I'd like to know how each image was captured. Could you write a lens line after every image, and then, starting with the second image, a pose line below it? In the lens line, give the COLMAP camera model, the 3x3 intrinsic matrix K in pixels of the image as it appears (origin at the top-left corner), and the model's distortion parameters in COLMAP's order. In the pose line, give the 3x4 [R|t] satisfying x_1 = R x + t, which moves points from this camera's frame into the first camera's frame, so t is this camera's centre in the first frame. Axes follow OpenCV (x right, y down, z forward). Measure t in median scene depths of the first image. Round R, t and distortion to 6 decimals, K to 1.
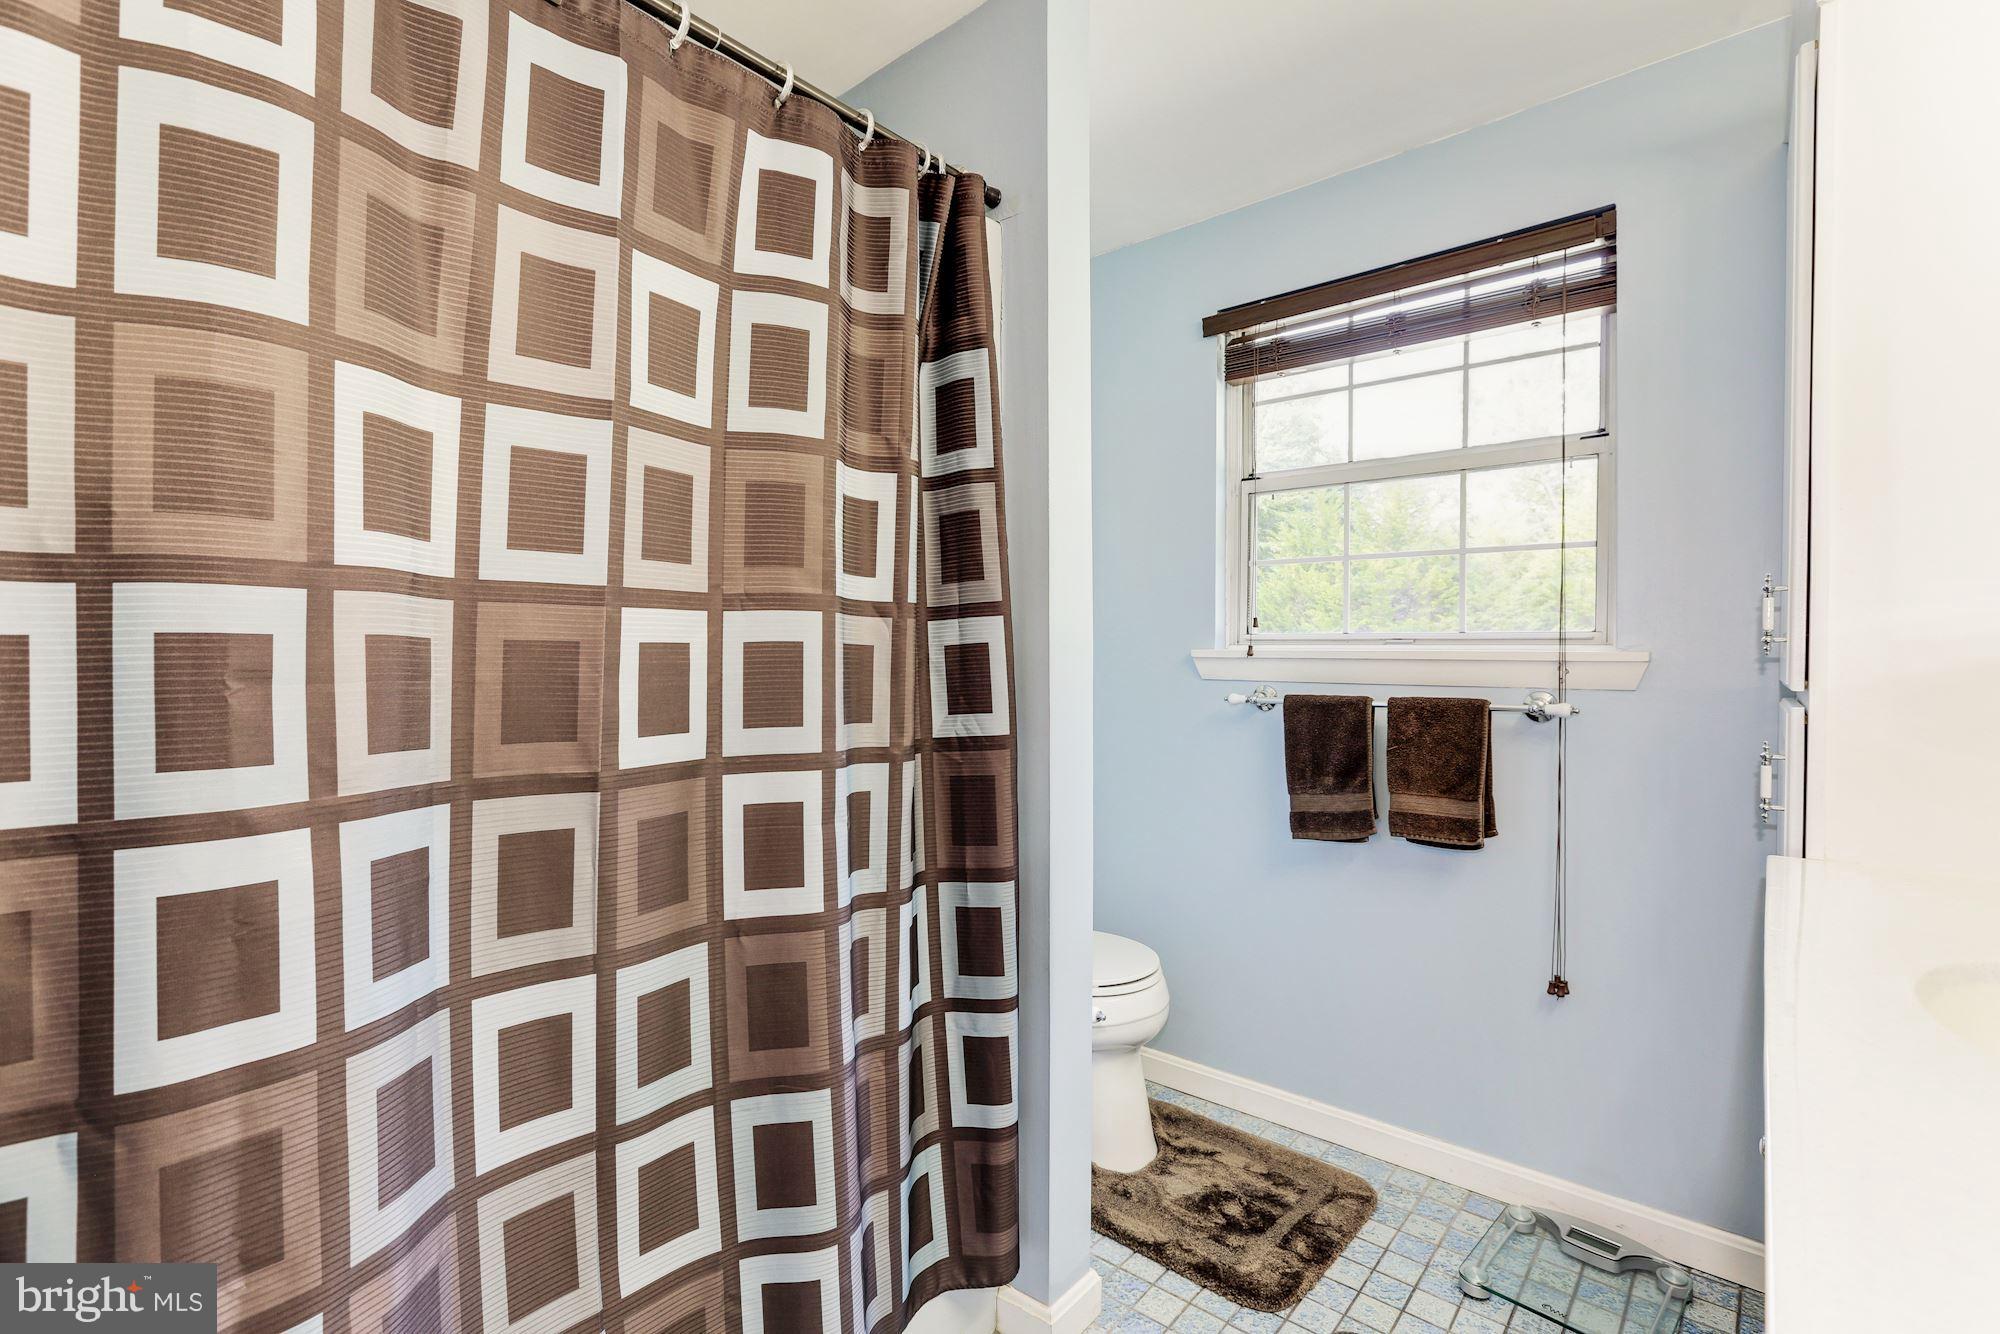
lens RADIAL K [[915.8, 0, 993.0], [0, 915.8, 661.1], [0, 0, 1]] dist [-0.037250, 0.018854]
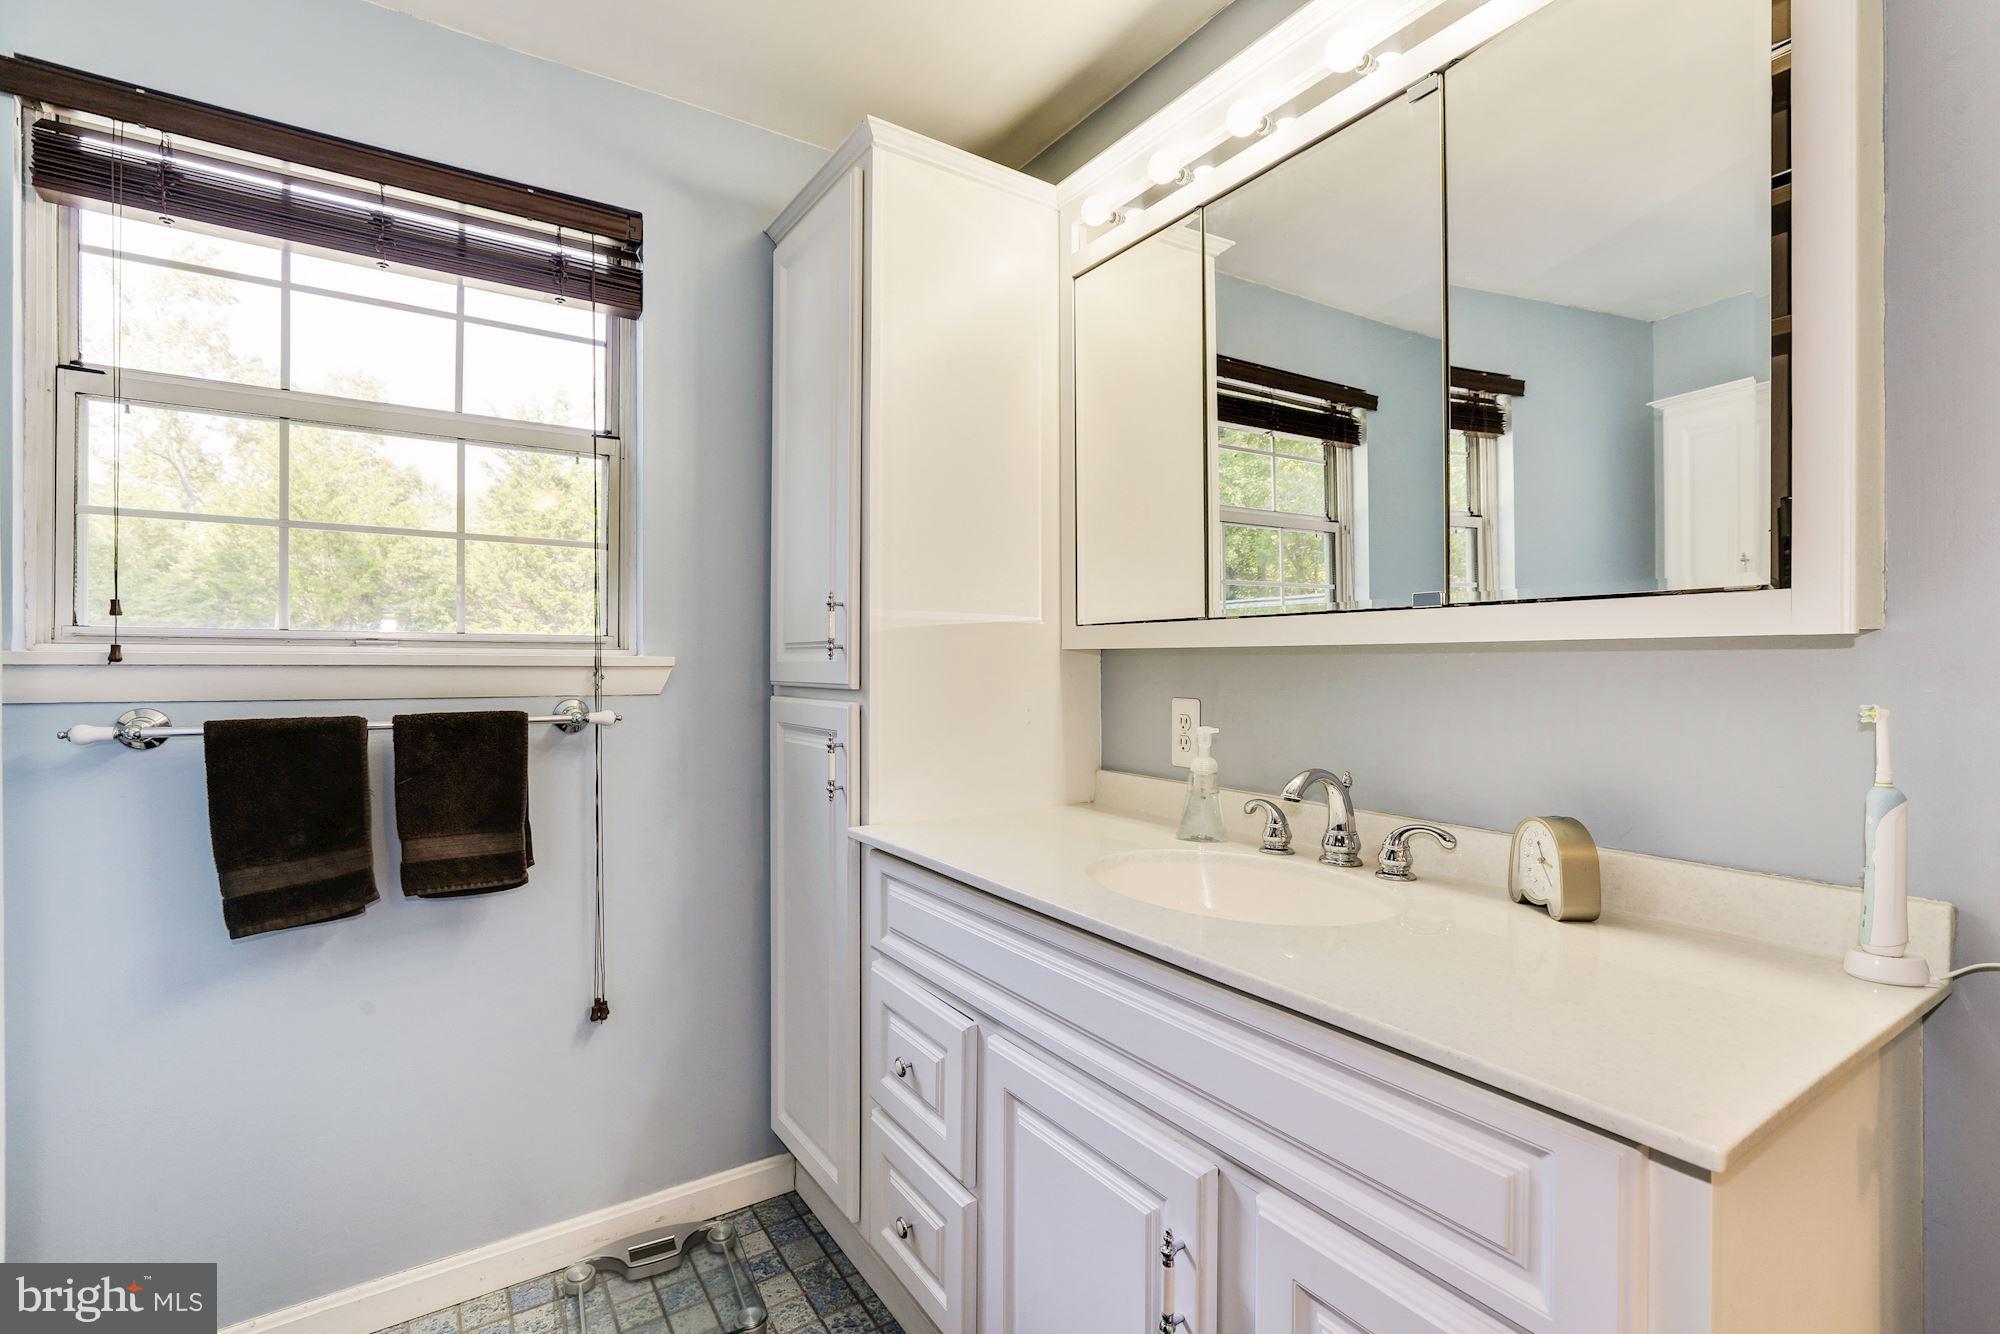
lens RADIAL K [[915.8, 0, 993.0], [0, 915.8, 661.1], [0, 0, 1]] dist [-0.037250, 0.018854]
pose [[0.254726, -0.000907, 0.967013, -0.174128], [0.007344, 0.999973, -0.000997, -0.001177], [-0.966985, 0.007356, 0.254725, 0.330766]]
